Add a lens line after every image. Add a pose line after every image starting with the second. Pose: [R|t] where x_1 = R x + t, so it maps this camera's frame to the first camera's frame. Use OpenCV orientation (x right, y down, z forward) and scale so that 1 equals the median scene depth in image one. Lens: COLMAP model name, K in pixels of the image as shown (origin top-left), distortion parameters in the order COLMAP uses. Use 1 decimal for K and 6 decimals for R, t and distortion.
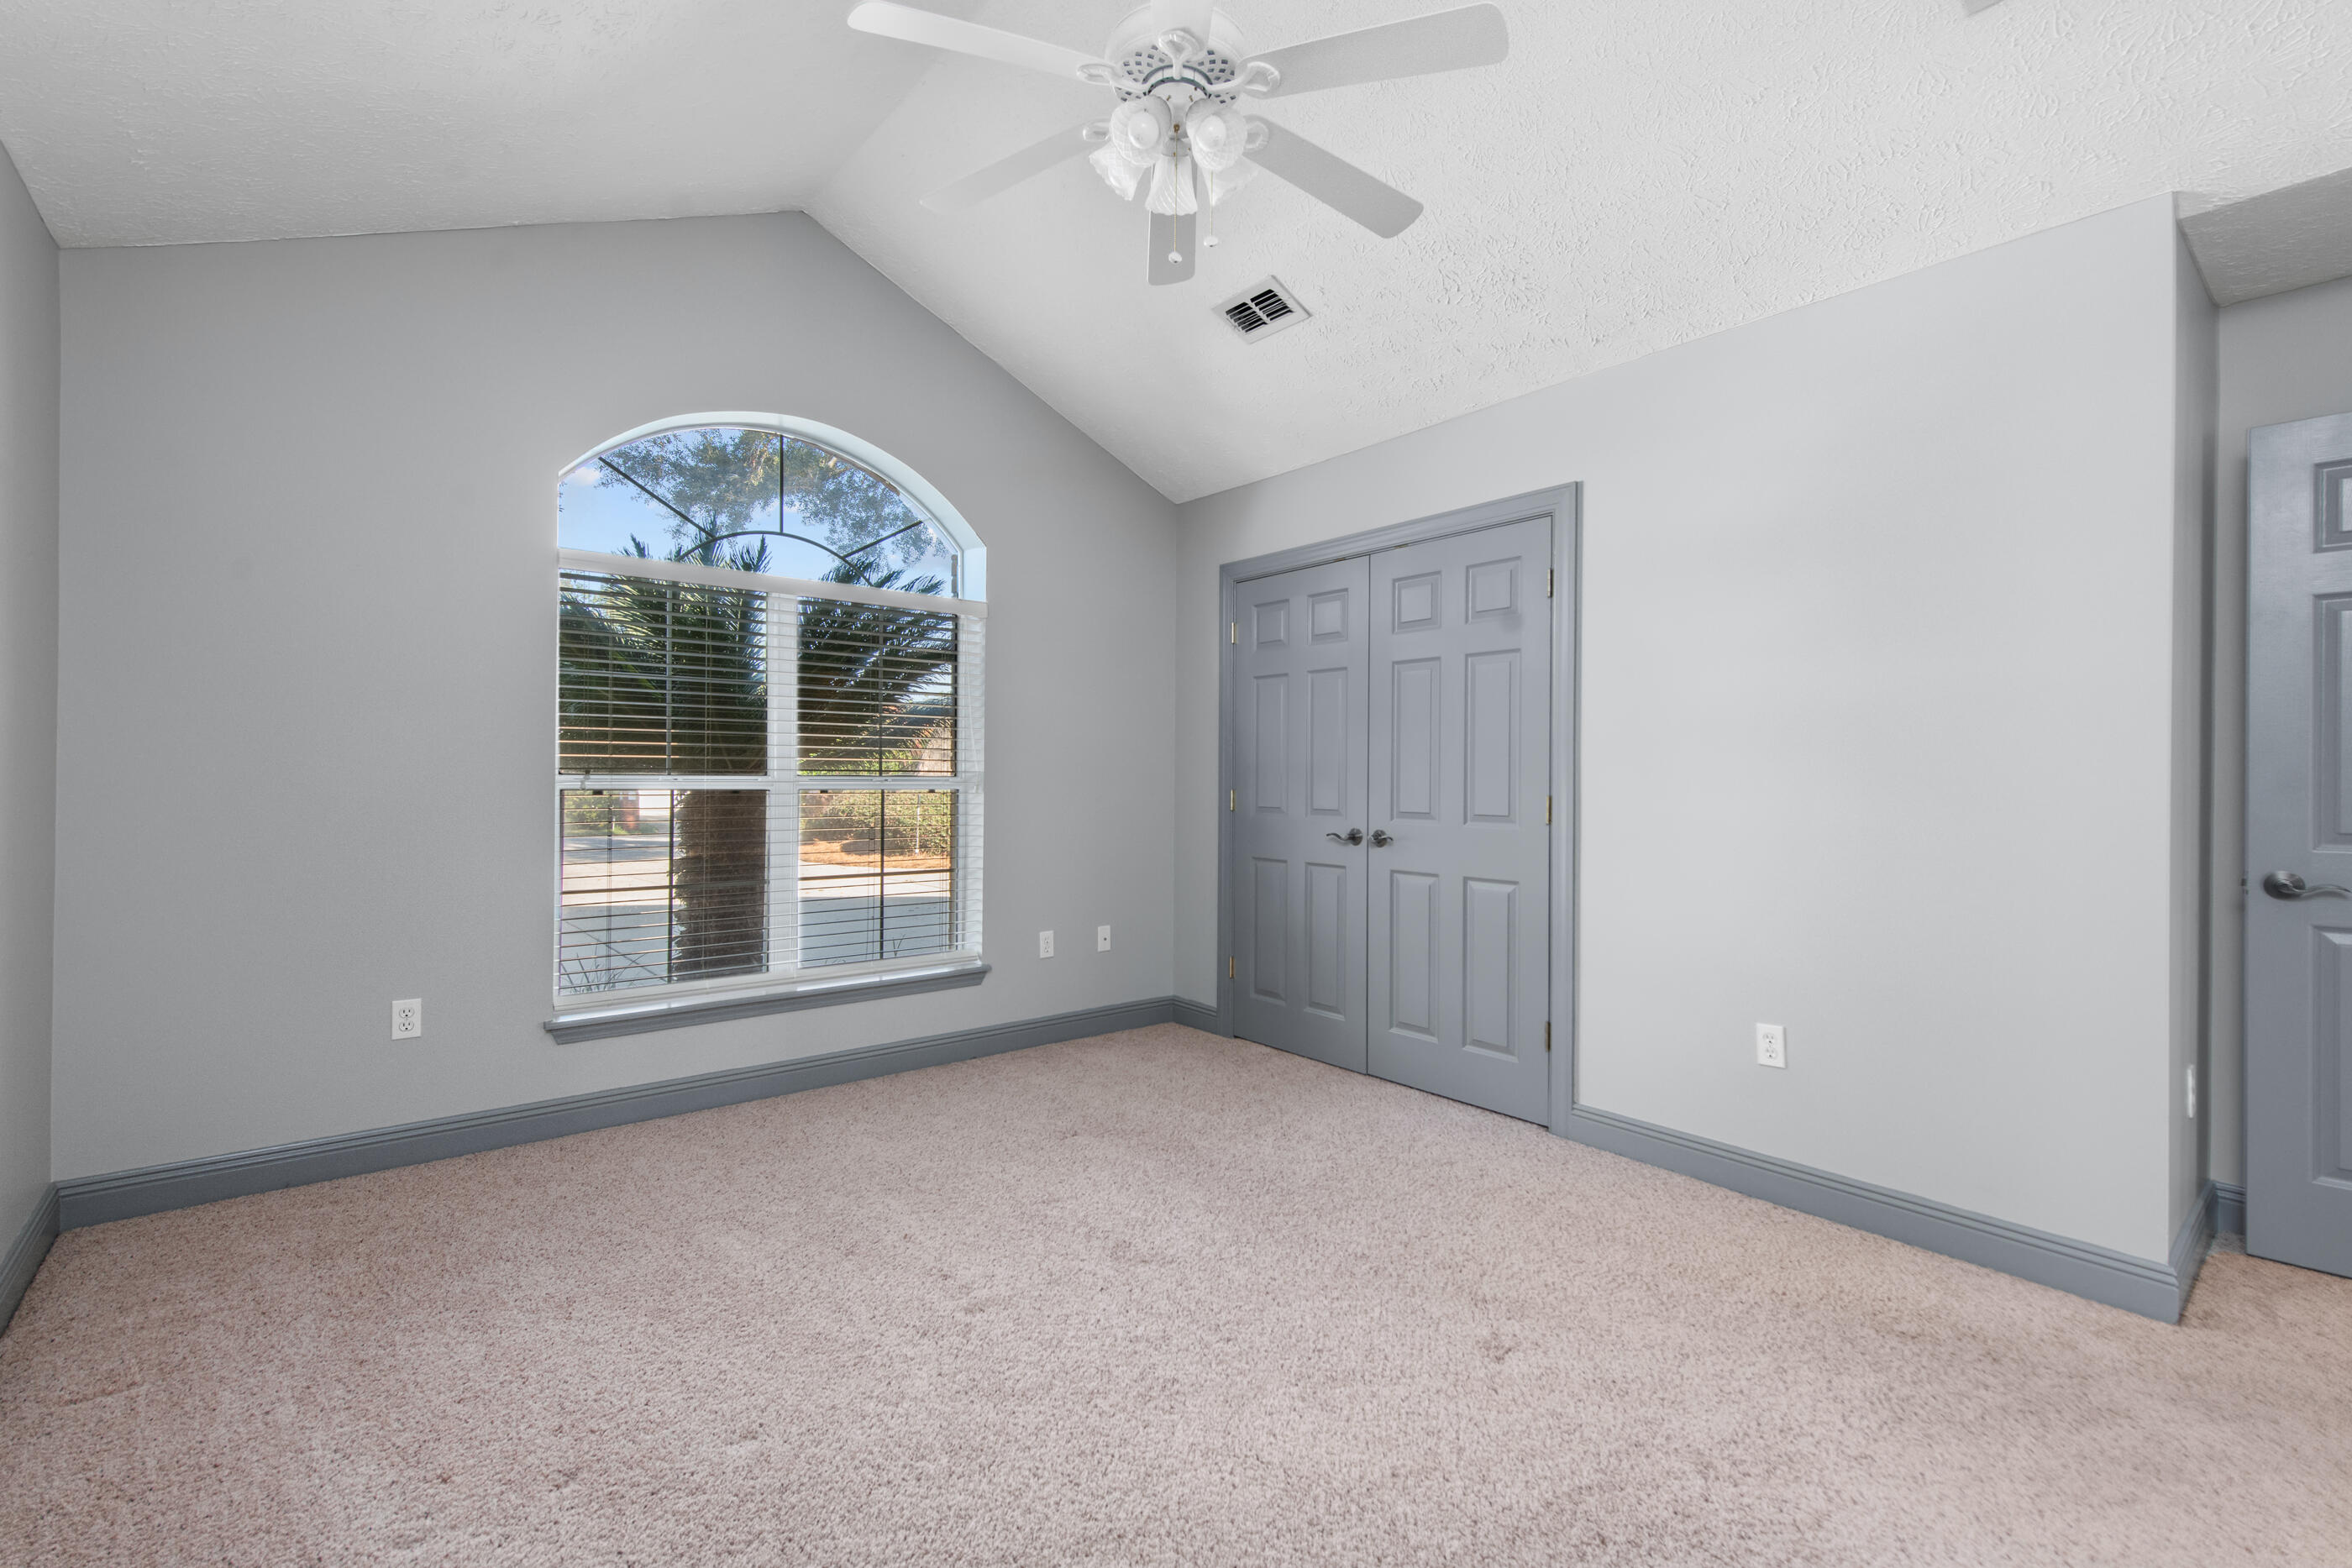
lens RADIAL K [[1031.3, 0, 1183.0], [0, 1031.3, 773.7], [0, 0, 1]] dist [0.000807, 0.000020]
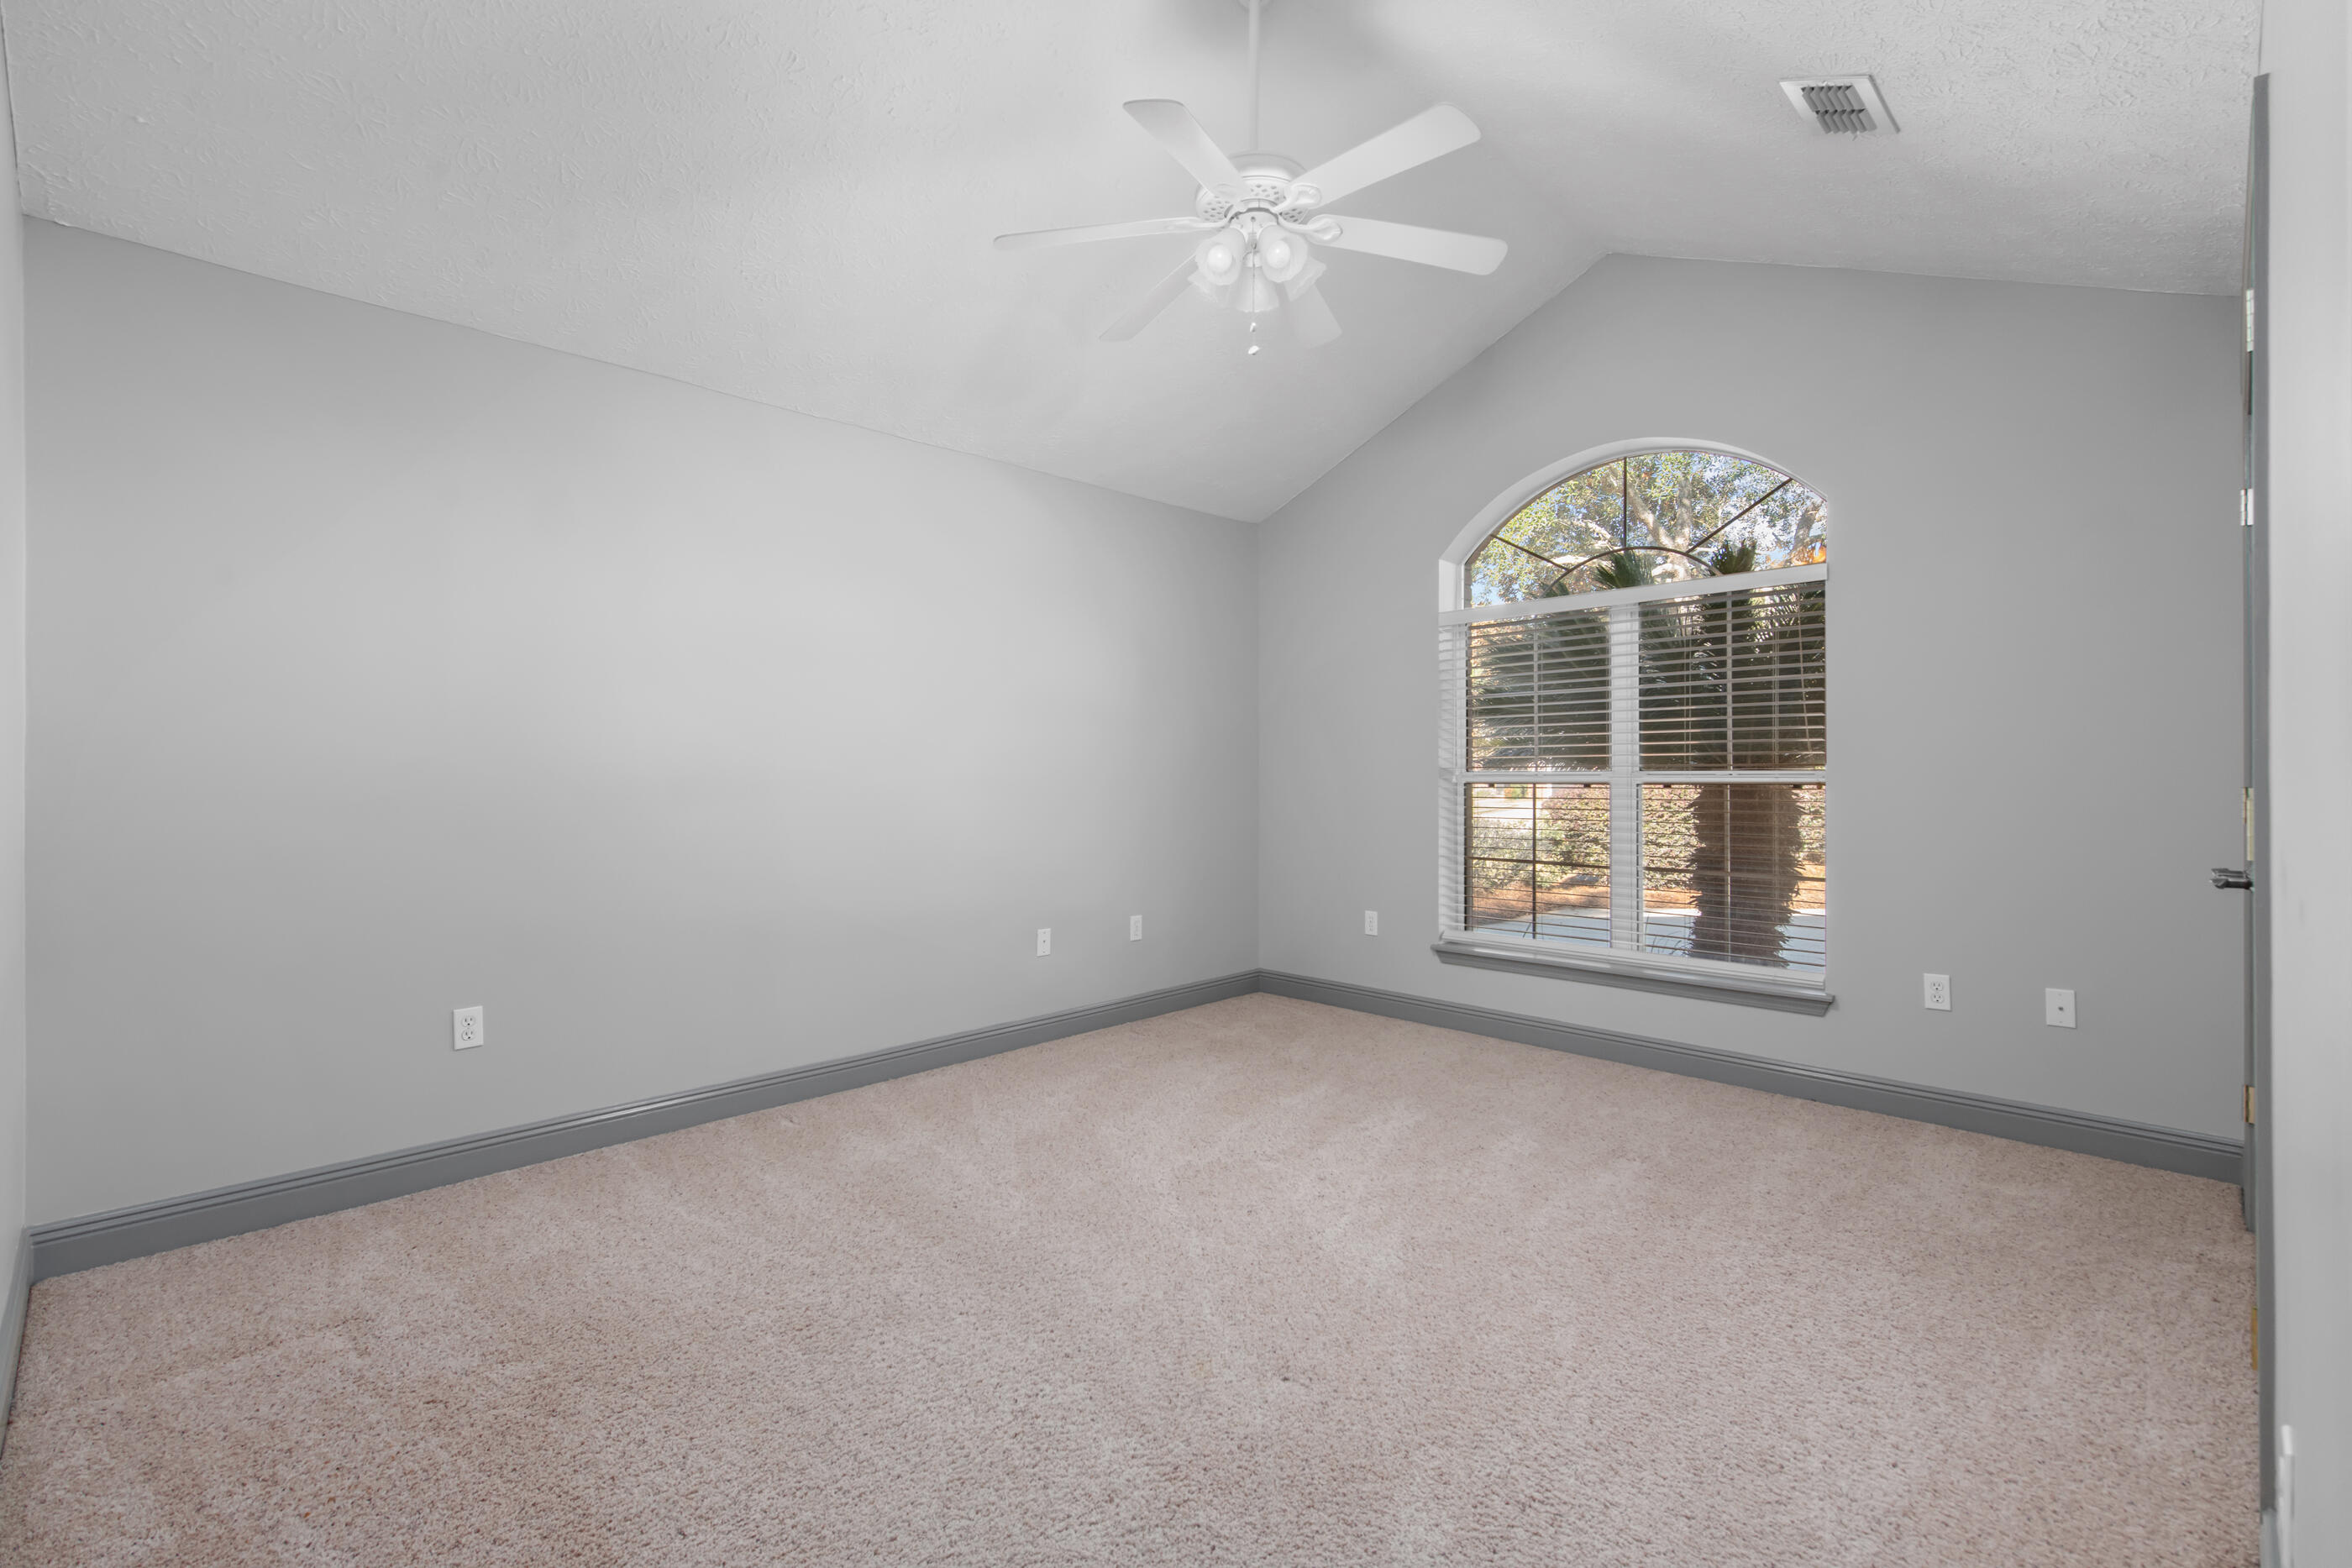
lens RADIAL K [[1031.3, 0, 1183.0], [0, 1031.3, 773.7], [0, 0, 1]] dist [0.000807, 0.000020]
pose [[0.095543, -0.002395, -0.995422, 0.611795], [0.008566, 0.999962, -0.001584, 0.001881], [0.995388, -0.008375, 0.095560, 0.403782]]
